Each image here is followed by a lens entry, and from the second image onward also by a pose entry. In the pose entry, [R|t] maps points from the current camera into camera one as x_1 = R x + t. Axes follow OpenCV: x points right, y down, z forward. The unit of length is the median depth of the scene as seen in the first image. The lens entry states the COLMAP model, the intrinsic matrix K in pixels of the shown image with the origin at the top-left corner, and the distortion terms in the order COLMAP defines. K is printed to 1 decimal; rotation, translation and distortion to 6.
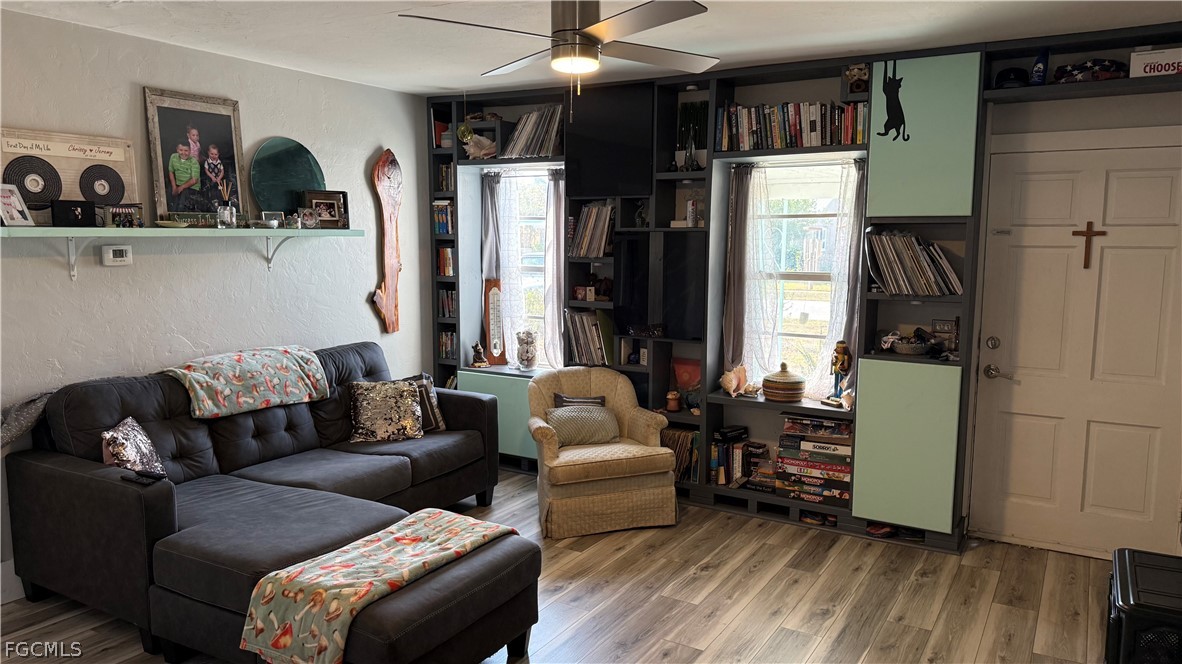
lens RADIAL K [[815.2, 0, 580.9], [0, 815.2, 337.2], [0, 0, 1]] dist [0.022871, -0.036539]
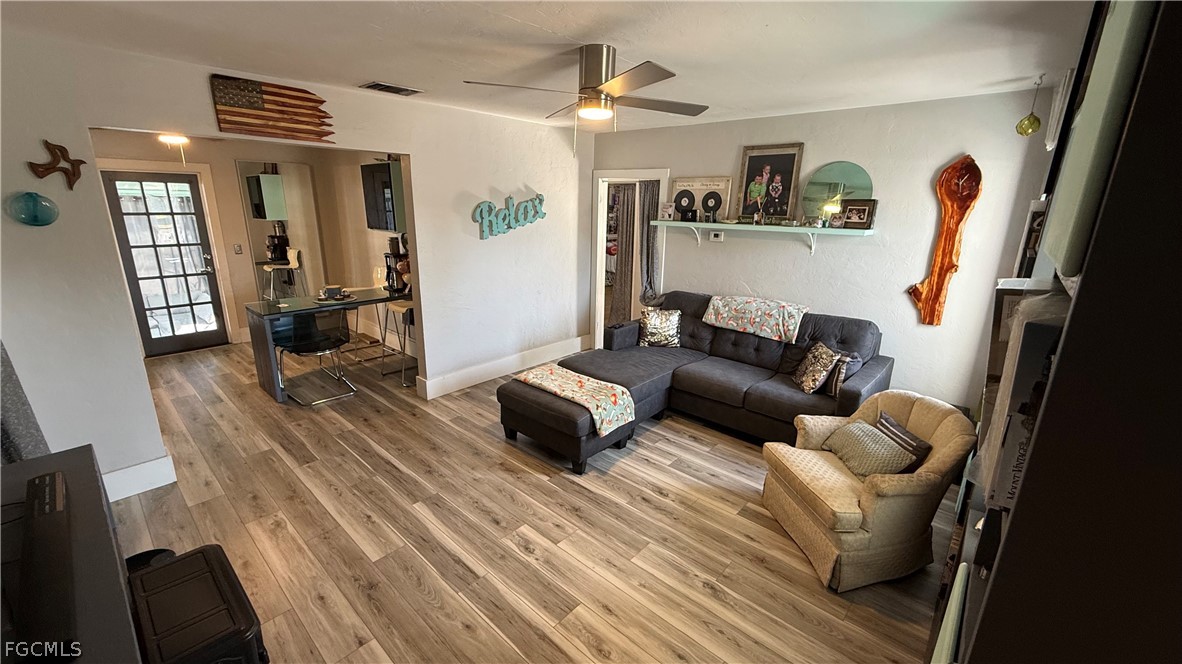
lens RADIAL K [[466.1, 0, 590.6], [0, 466.1, 325.6], [0, 0, 1]] dist [0.003223, 0.000277]
pose [[-0.168770, 0.241669, -0.955569, 0.610638], [-0.145365, 0.952772, 0.266636, -0.143192], [0.974877, 0.183907, -0.125669, 0.826813]]
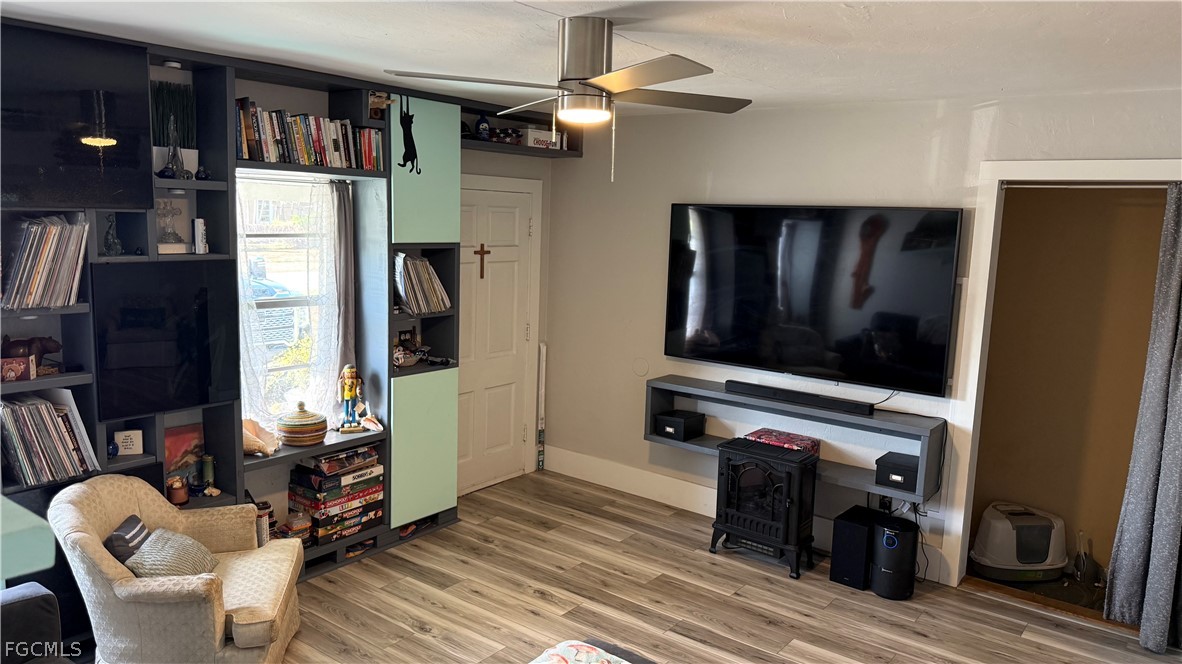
lens RADIAL K [[815.2, 0, 581.4], [0, 815.2, 337.5], [0, 0, 1]] dist [0.022871, -0.036539]
pose [[0.107910, -0.146377, 0.983326, -0.661733], [0.093176, 0.986237, 0.136585, -0.148256], [-0.989785, 0.076883, 0.120064, 0.650228]]
